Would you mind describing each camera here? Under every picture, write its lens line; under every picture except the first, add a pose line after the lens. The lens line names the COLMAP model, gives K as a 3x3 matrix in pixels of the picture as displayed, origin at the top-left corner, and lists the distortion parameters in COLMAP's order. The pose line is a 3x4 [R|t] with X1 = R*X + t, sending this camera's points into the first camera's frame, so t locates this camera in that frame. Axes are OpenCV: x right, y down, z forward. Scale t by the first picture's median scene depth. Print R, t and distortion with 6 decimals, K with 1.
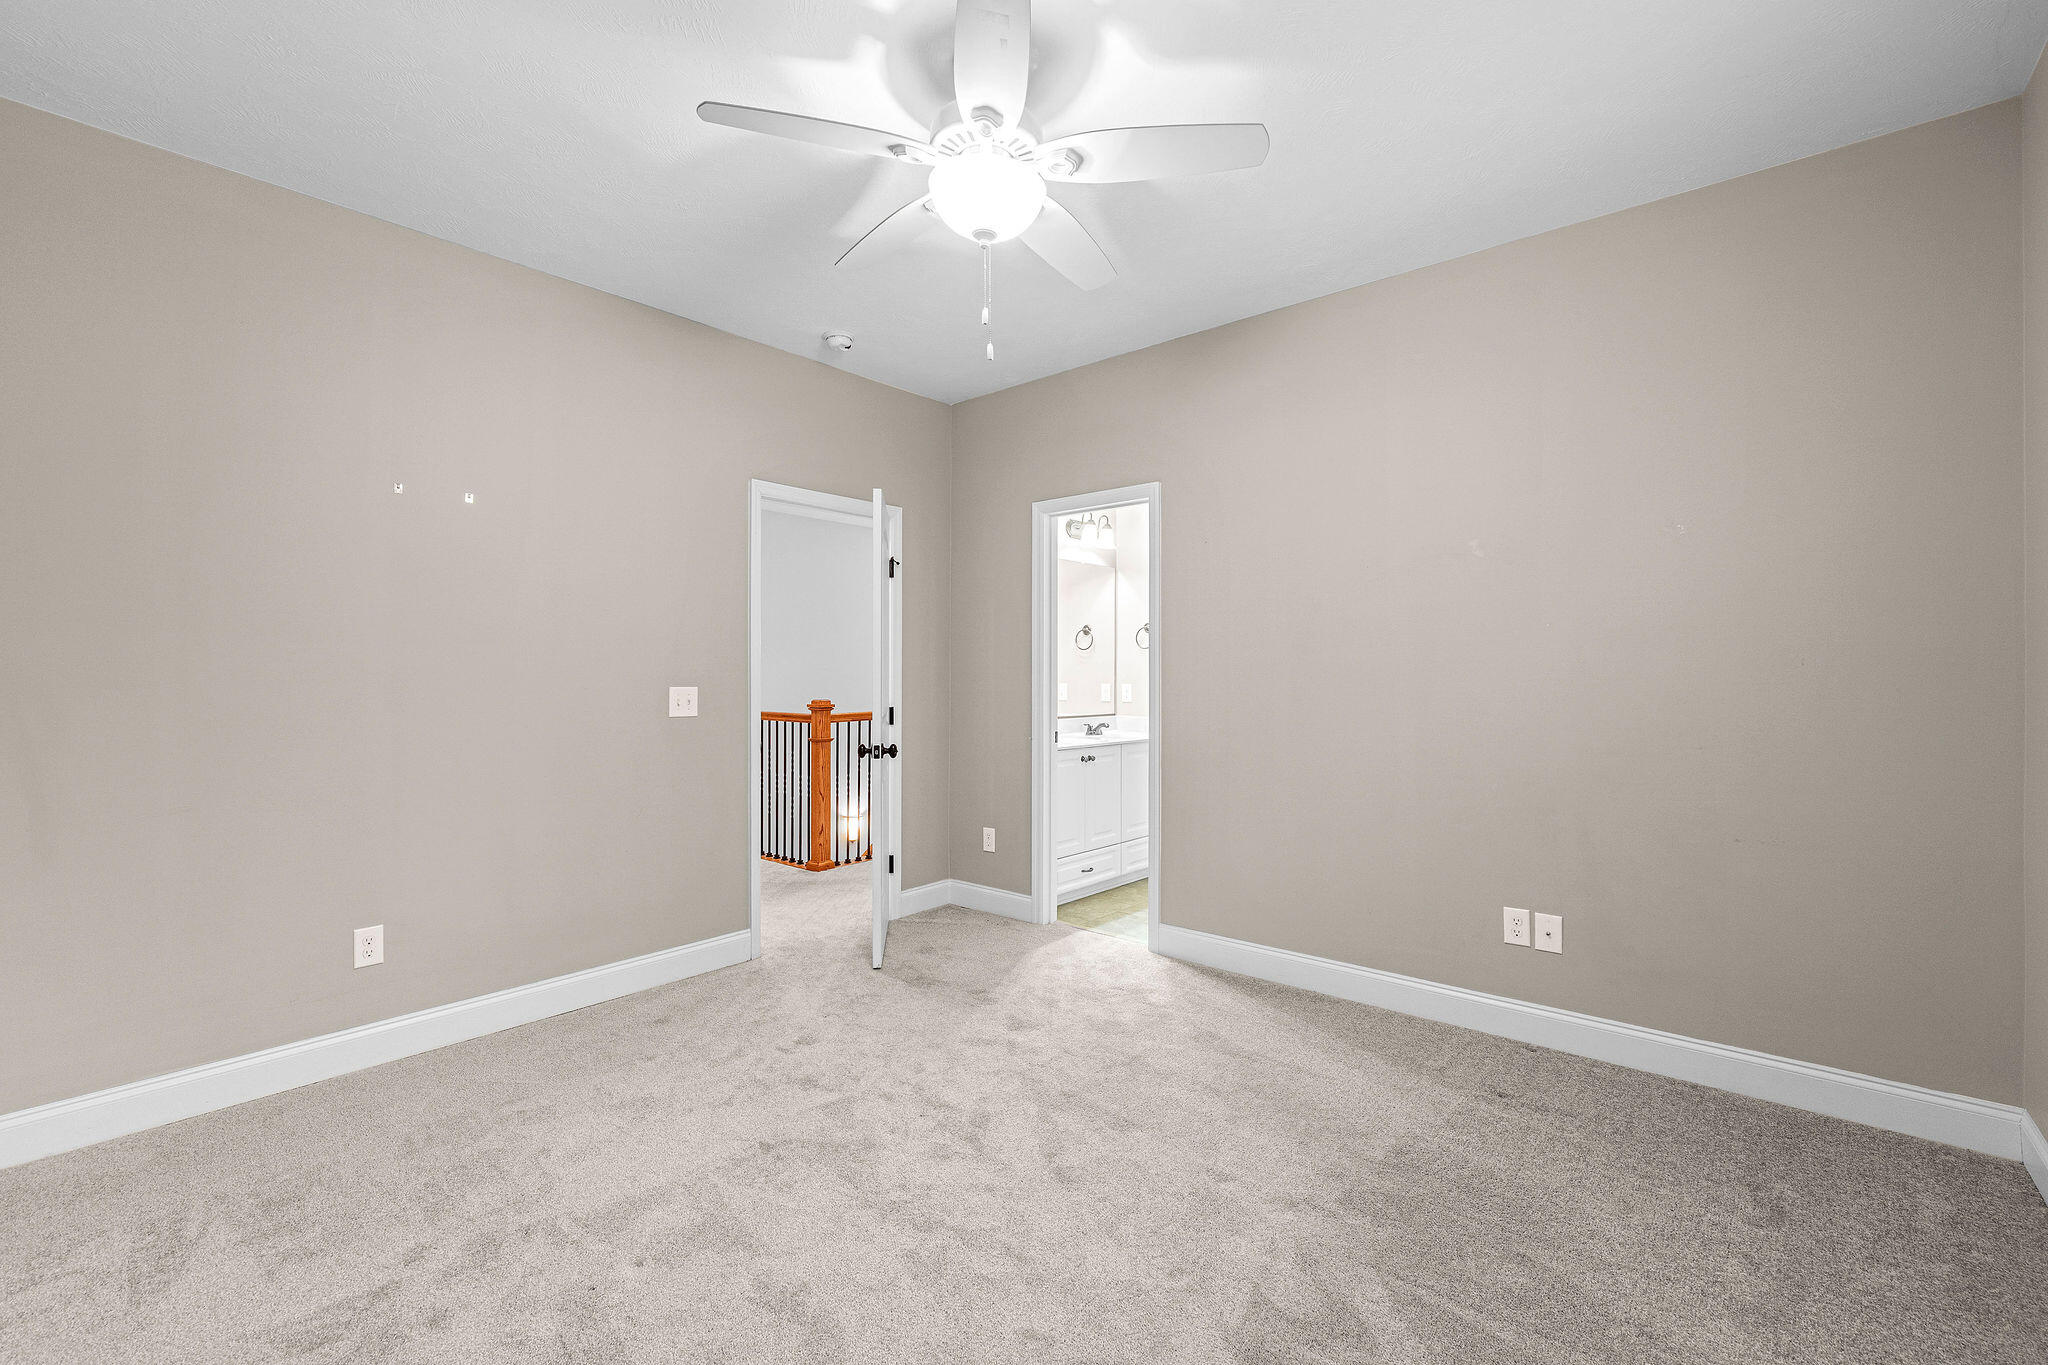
lens RADIAL K [[856.3, 0, 1019.2], [0, 856.3, 670.8], [0, 0, 1]] dist [-0.000083, -0.000016]
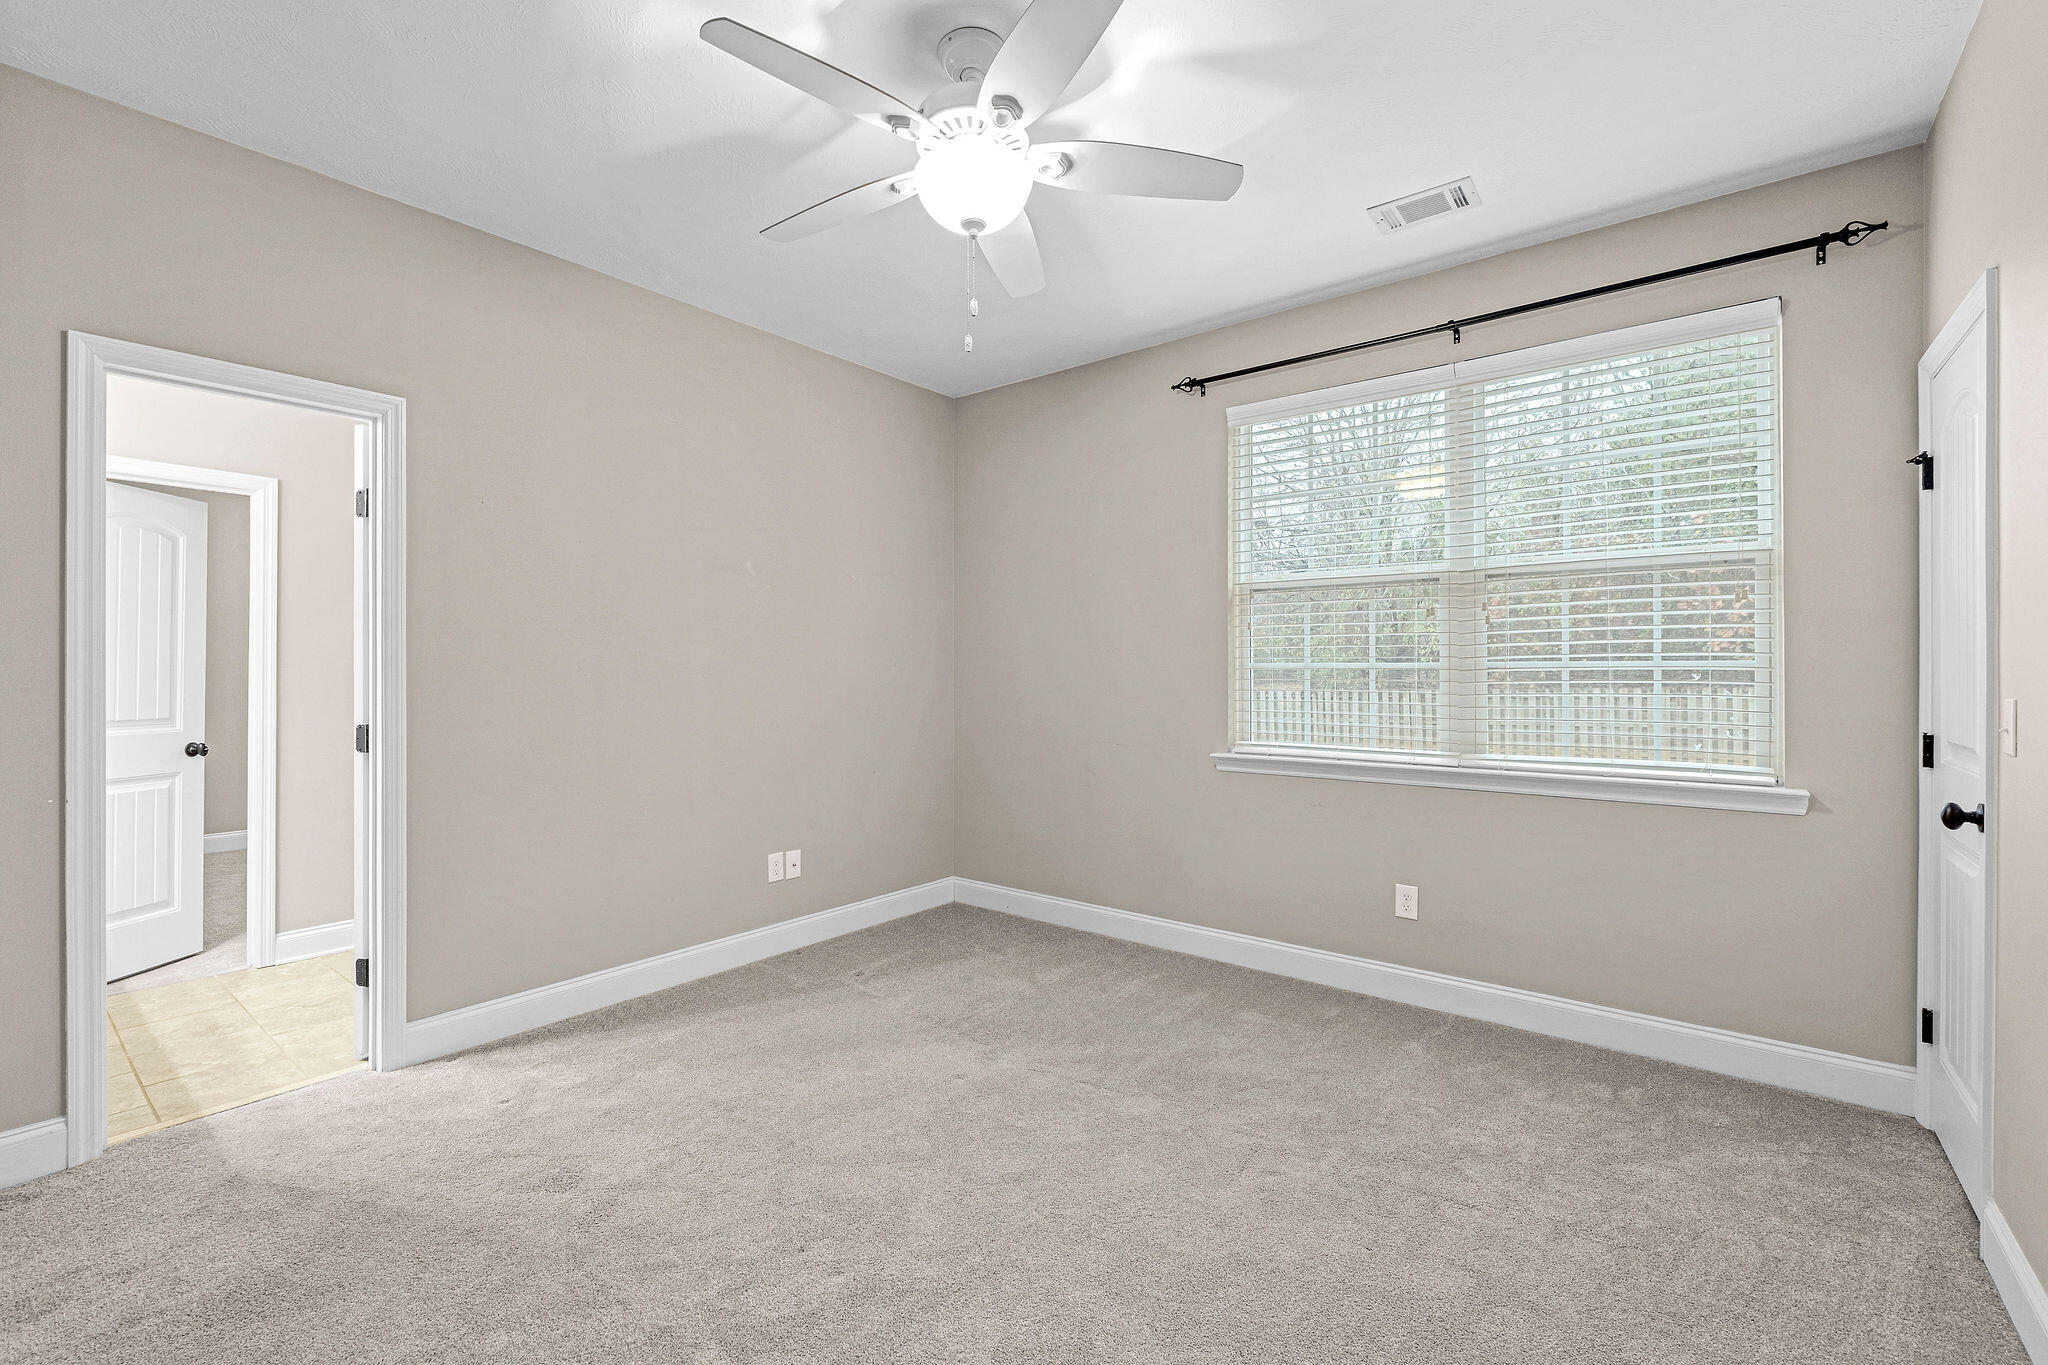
lens RADIAL K [[856.3, 0, 1019.2], [0, 856.3, 670.8], [0, 0, 1]] dist [-0.000083, -0.000016]
pose [[-0.002166, -0.012064, 0.999925, -0.424698], [-0.007174, 0.999902, 0.012048, -0.009430], [-0.999972, -0.007148, -0.002252, 0.382959]]
